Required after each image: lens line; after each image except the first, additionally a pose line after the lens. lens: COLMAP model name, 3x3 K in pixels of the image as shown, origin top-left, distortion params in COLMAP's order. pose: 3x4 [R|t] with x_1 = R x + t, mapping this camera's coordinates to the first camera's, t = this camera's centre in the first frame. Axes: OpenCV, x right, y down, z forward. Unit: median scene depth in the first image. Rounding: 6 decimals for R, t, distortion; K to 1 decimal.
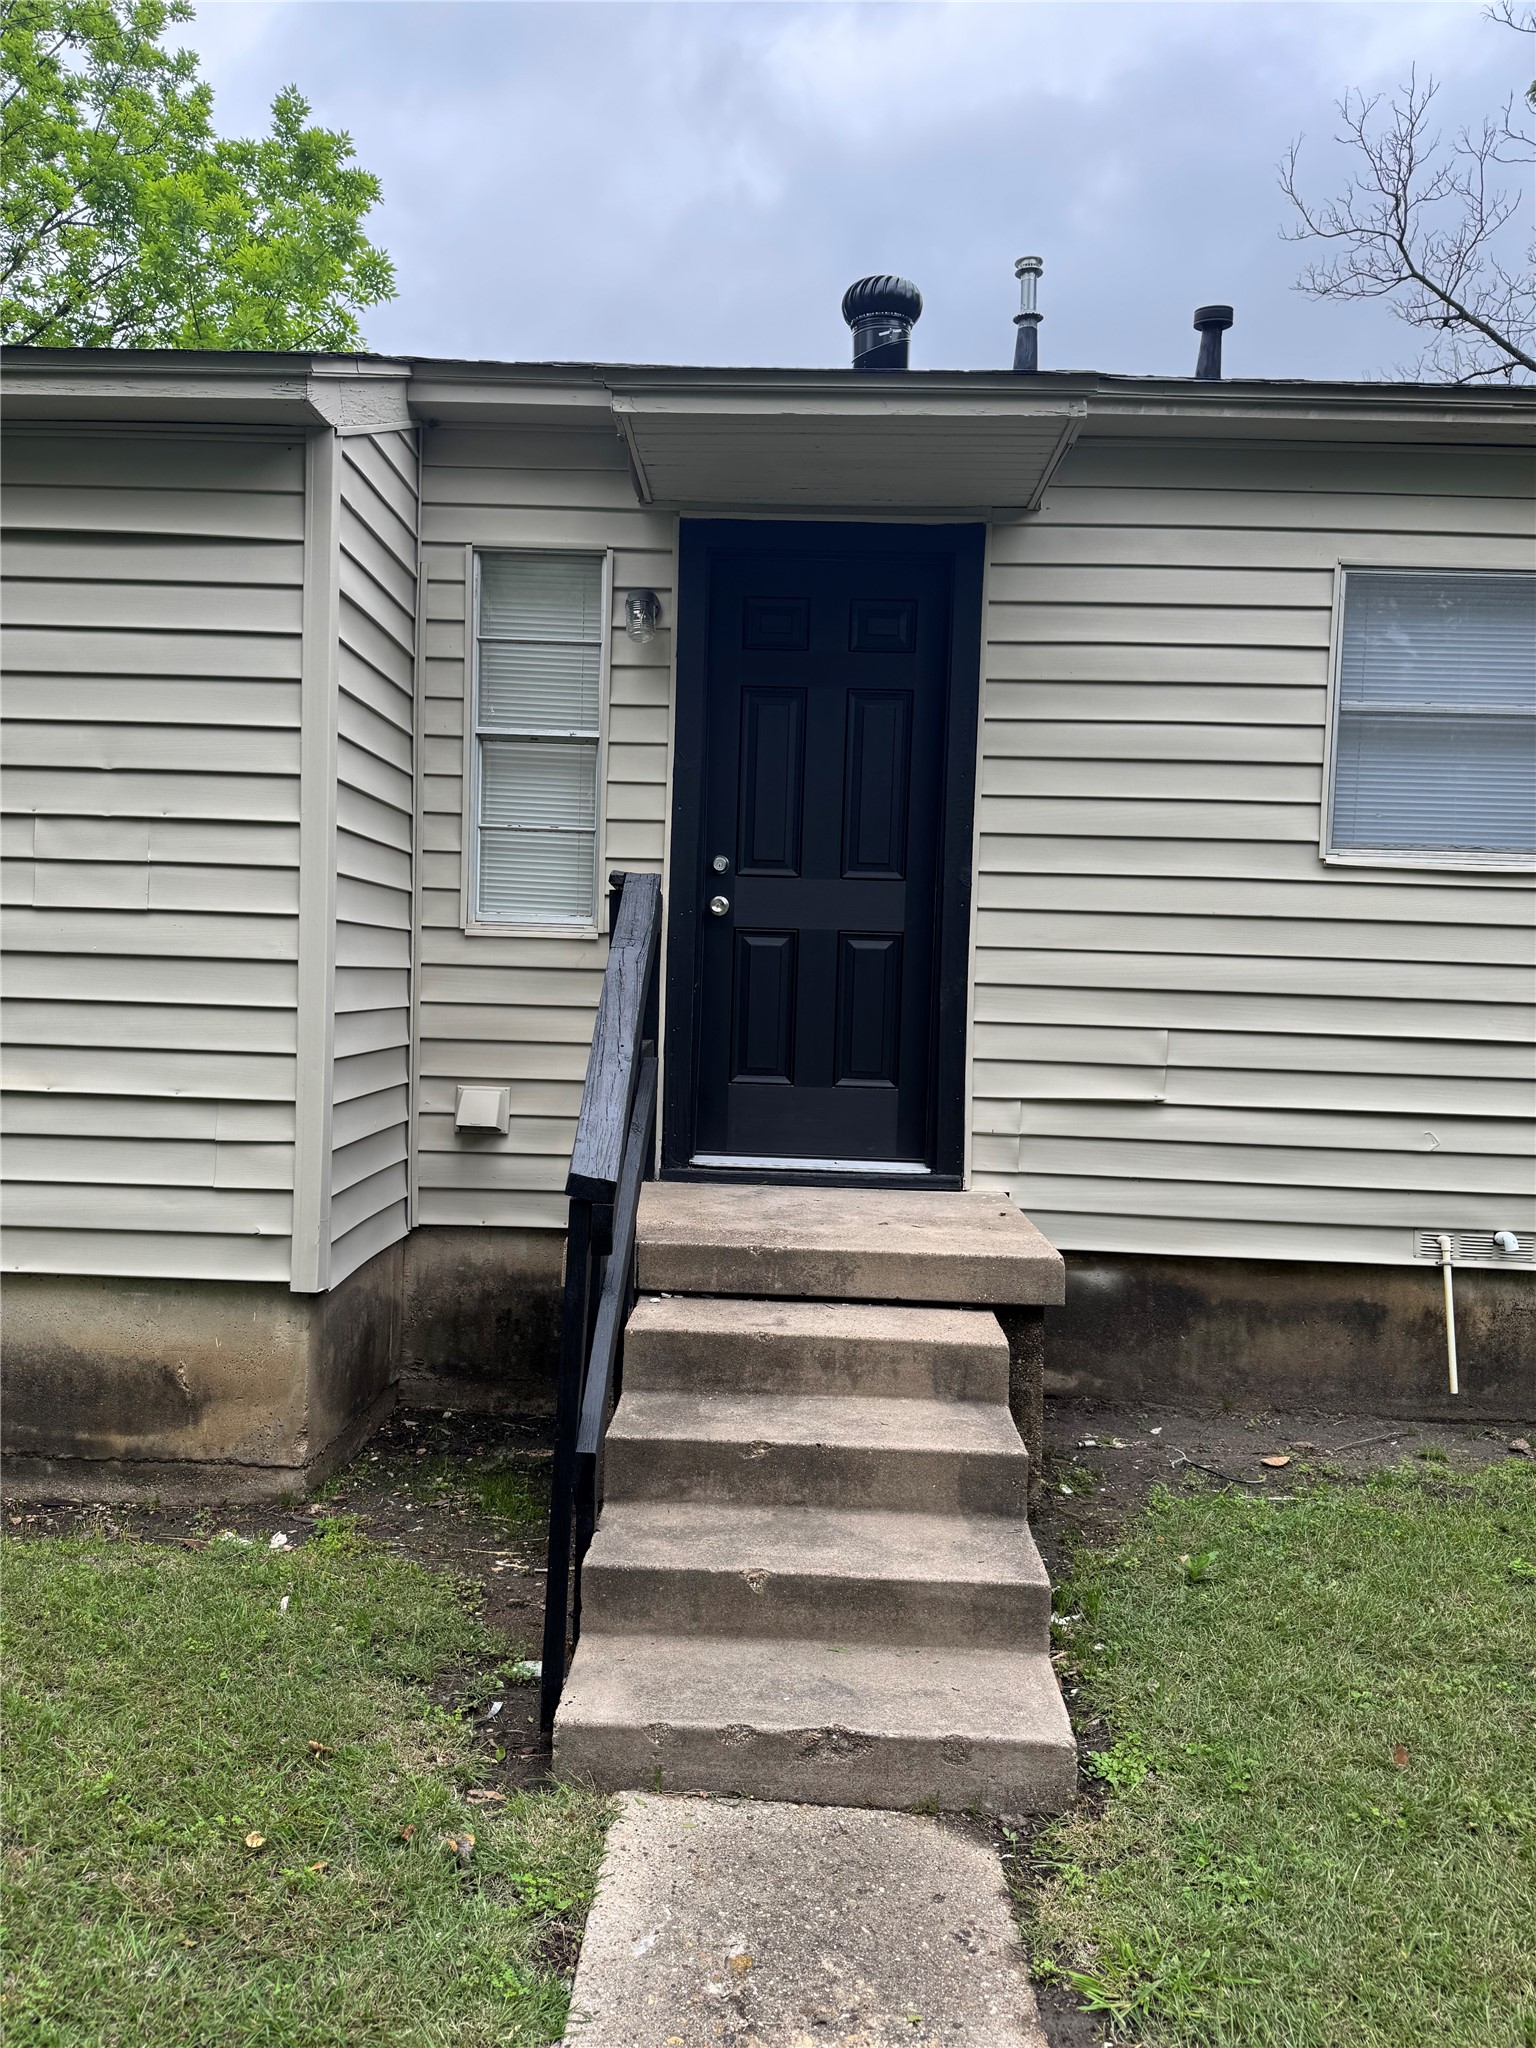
lens RADIAL K [[1439.4, 0, 755.5], [0, 1439.4, 1028.4], [0, 0, 1]] dist [0.083398, -0.076993]
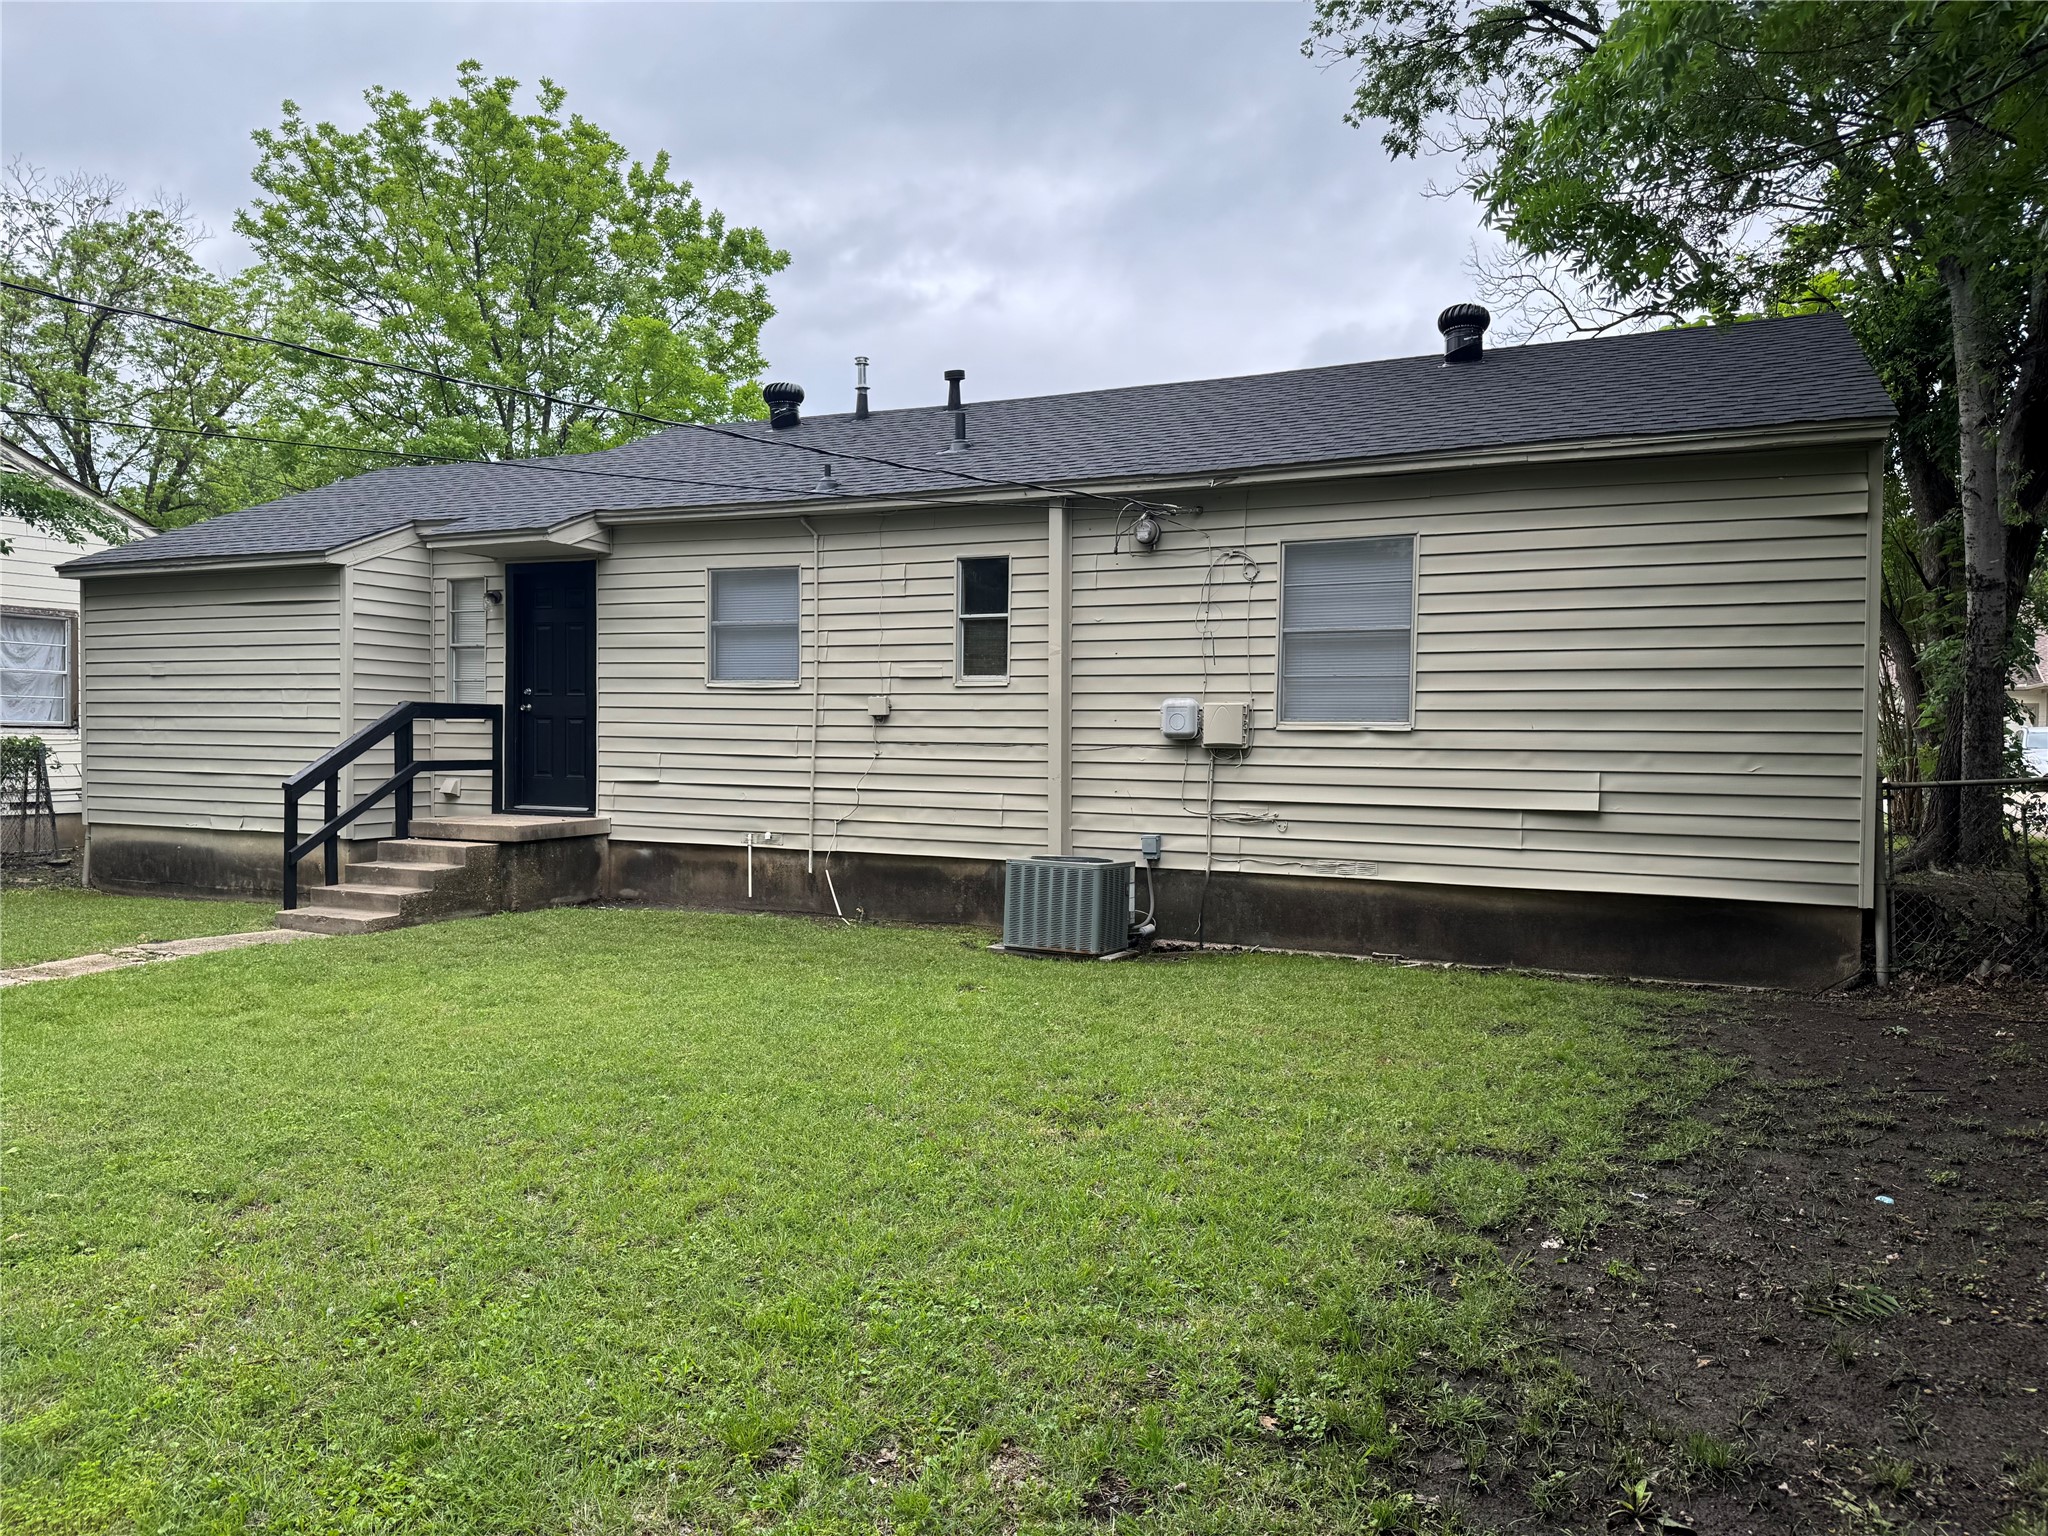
lens RADIAL K [[1439.4, 0, 1033.4], [0, 1439.4, 762.7], [0, 0, 1]] dist [0.083398, -0.076993]
pose [[0.920521, -0.011665, -0.390520, 1.867985], [0.004574, 0.999807, -0.019084, 0.068992], [0.390667, 0.015781, 0.920397, -1.069280]]
